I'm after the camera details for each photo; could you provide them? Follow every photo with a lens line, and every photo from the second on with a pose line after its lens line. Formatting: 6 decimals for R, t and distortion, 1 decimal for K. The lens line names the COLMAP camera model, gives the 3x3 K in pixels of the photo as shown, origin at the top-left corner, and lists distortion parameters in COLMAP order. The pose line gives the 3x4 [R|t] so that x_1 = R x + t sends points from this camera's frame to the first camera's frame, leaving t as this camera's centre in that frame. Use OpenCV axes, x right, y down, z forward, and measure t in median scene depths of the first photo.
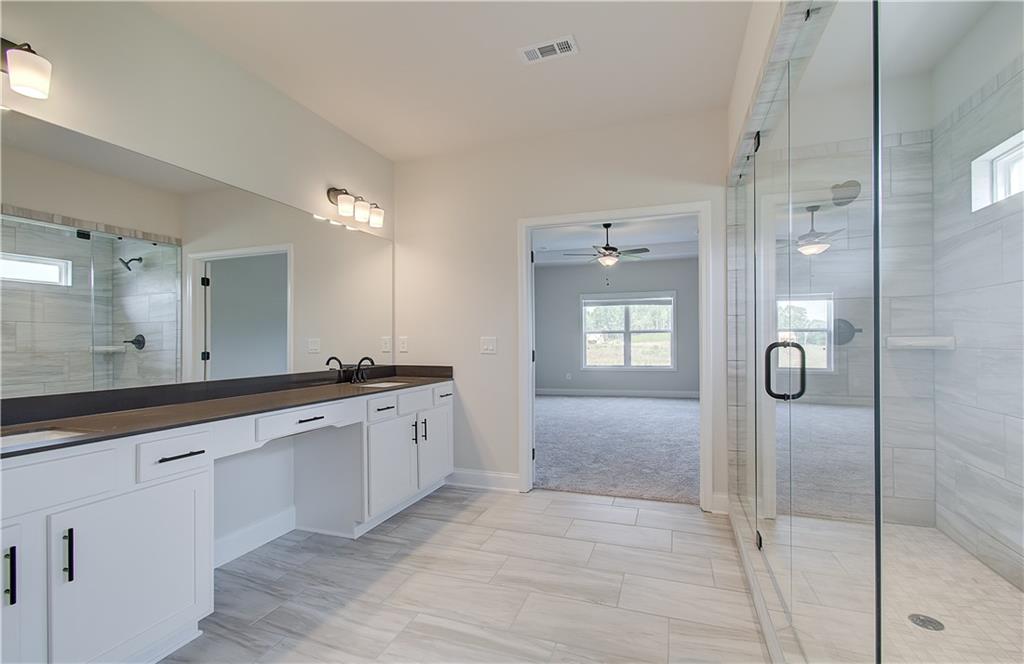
lens RADIAL K [[456.8, 0, 509.1], [0, 456.8, 341.2], [0, 0, 1]] dist [0.000046, 0.000023]
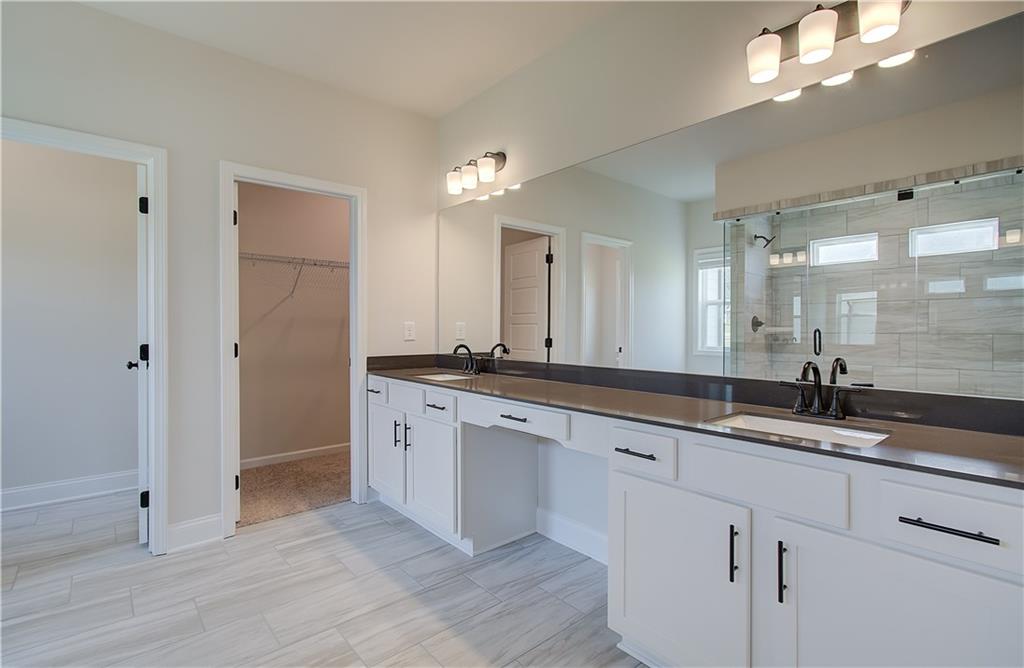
lens RADIAL K [[481.1, 0, 507.6], [0, 481.1, 329.5], [0, 0, 1]] dist [-0.004010, 0.001128]
pose [[-0.501352, 0.006138, -0.865221, 0.359866], [0.010701, 0.999942, 0.000893, 0.009542], [0.865177, -0.008811, -0.501389, 1.482638]]
